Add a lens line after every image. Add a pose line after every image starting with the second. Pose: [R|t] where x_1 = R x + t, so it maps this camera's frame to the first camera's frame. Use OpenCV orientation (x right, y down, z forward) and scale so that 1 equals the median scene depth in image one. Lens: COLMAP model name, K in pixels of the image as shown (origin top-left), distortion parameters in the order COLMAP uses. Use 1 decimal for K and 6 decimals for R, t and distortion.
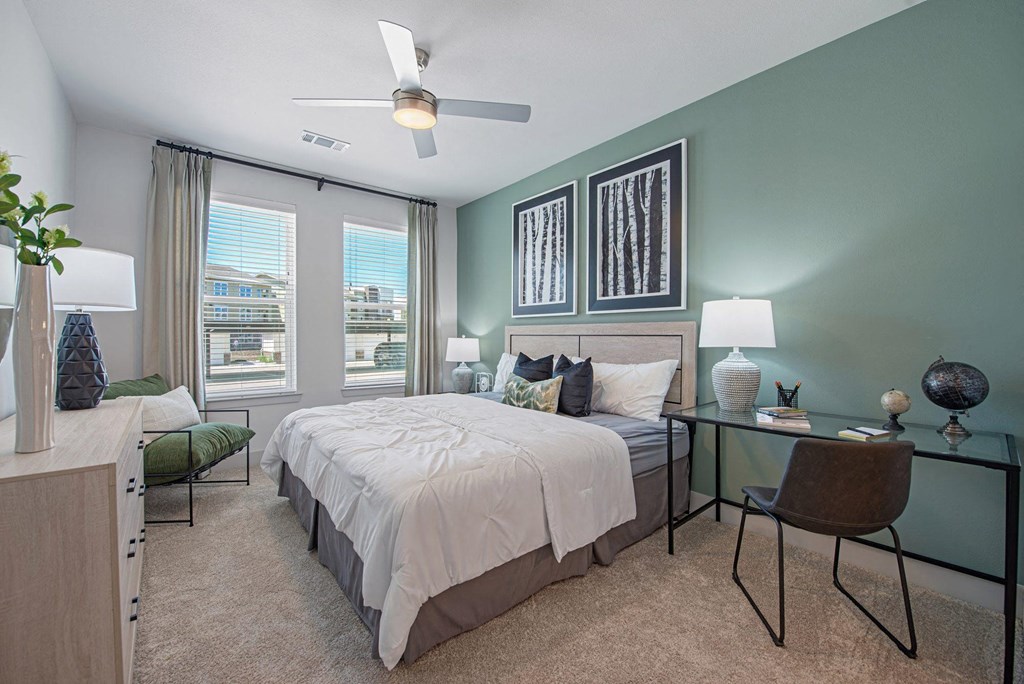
lens RADIAL K [[402.1, 0, 512.4], [0, 402.1, 339.9], [0, 0, 1]] dist [0.018463, 0.000107]
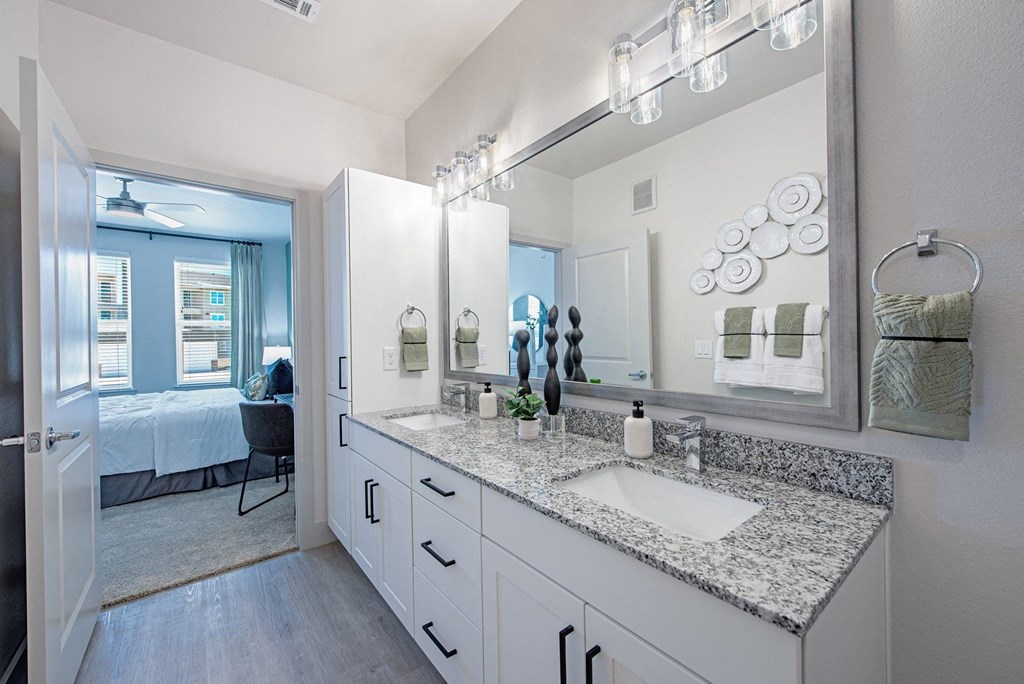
lens RADIAL K [[402.1, 0, 505.5], [0, 402.1, 340.5], [0, 0, 1]] dist [0.018463, 0.000107]
pose [[0.999697, -0.014808, -0.019684, 0.739721], [0.014713, 0.999879, -0.004961, -0.008189], [0.019755, 0.004670, 0.999794, -0.341412]]
